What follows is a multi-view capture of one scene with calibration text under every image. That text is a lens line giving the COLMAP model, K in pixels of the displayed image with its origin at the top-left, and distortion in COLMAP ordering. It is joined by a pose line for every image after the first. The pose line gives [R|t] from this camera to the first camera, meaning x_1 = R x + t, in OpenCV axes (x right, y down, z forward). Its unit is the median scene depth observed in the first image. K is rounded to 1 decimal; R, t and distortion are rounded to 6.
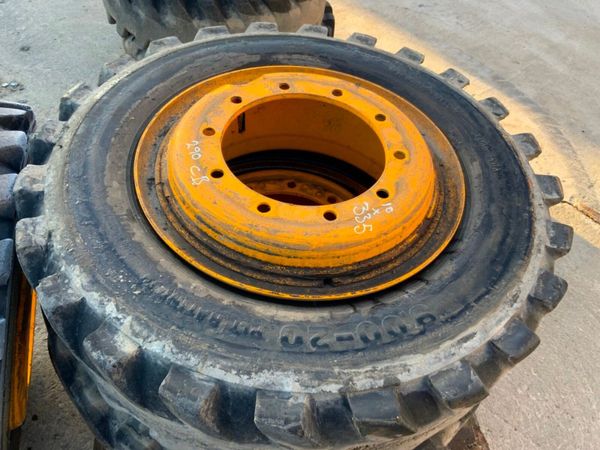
lens RADIAL K [[502.5, 0, 299.6], [0, 502.5, 222.8], [0, 0, 1]] dist [0.089304, -0.168785]
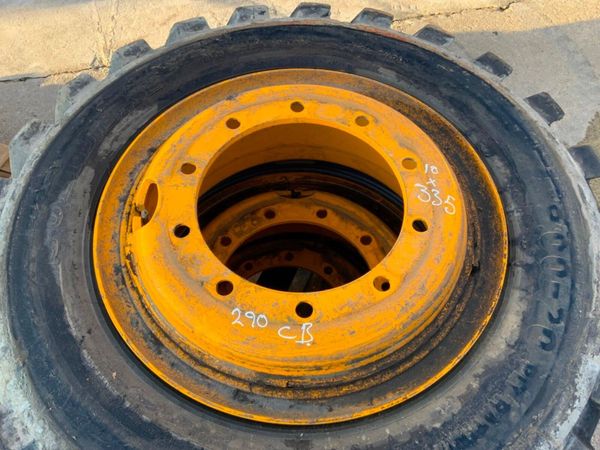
lens RADIAL K [[502.5, 0, 299.6], [0, 502.5, 222.8], [0, 0, 1]] dist [0.089304, -0.168785]
pose [[0.493198, -0.785665, 0.373479, -0.389987], [0.691027, 0.614627, 0.380415, -0.527798], [-0.528429, 0.070464, 0.846048, 0.402819]]
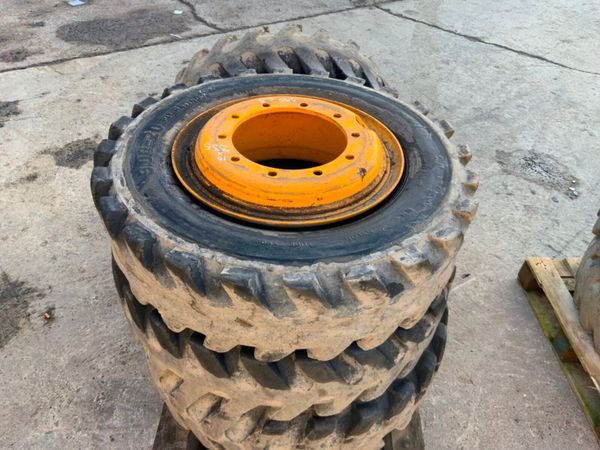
lens RADIAL K [[502.5, 0, 299.6], [0, 502.5, 222.8], [0, 0, 1]] dist [0.089304, -0.168785]
pose [[-0.132639, 0.575579, -0.806917, 1.583770], [-0.794174, 0.425386, 0.433975, -0.844326], [0.593038, 0.698395, 0.400687, 0.748101]]
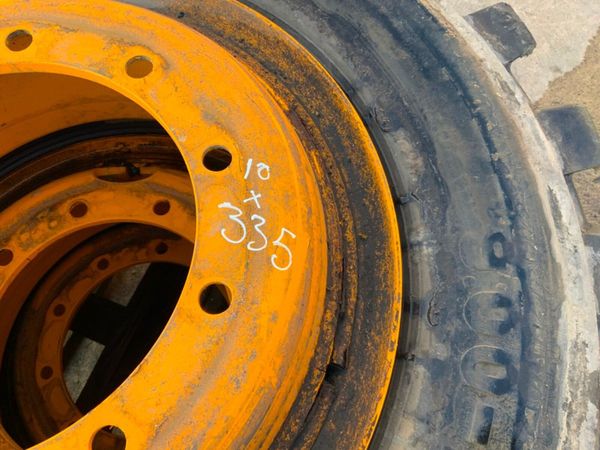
lens RADIAL K [[502.5, 0, 299.6], [0, 502.5, 222.8], [0, 0, 1]] dist [0.089304, -0.168785]
pose [[0.474711, -0.843562, 0.251104, 0.044565], [0.699422, 0.534749, 0.474187, -0.212577], [-0.534283, -0.049474, 0.843857, 0.657032]]
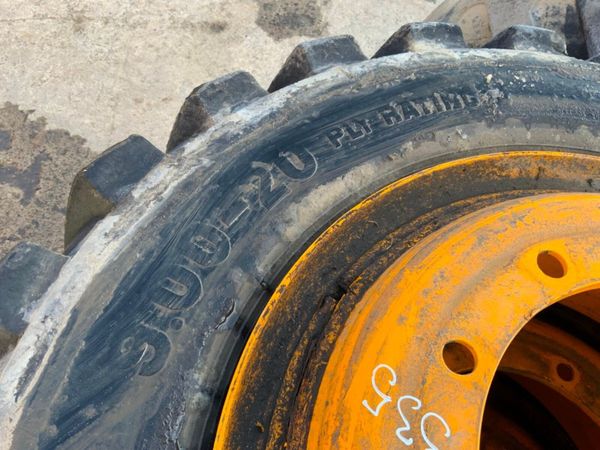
lens RADIAL K [[502.5, 0, 299.6], [0, 502.5, 222.8], [0, 0, 1]] dist [0.089304, -0.168785]
pose [[-0.680931, 0.517605, -0.518090, 0.320301], [-0.653358, -0.109769, 0.749048, -0.235673], [0.330841, 0.848549, 0.412927, 0.756812]]
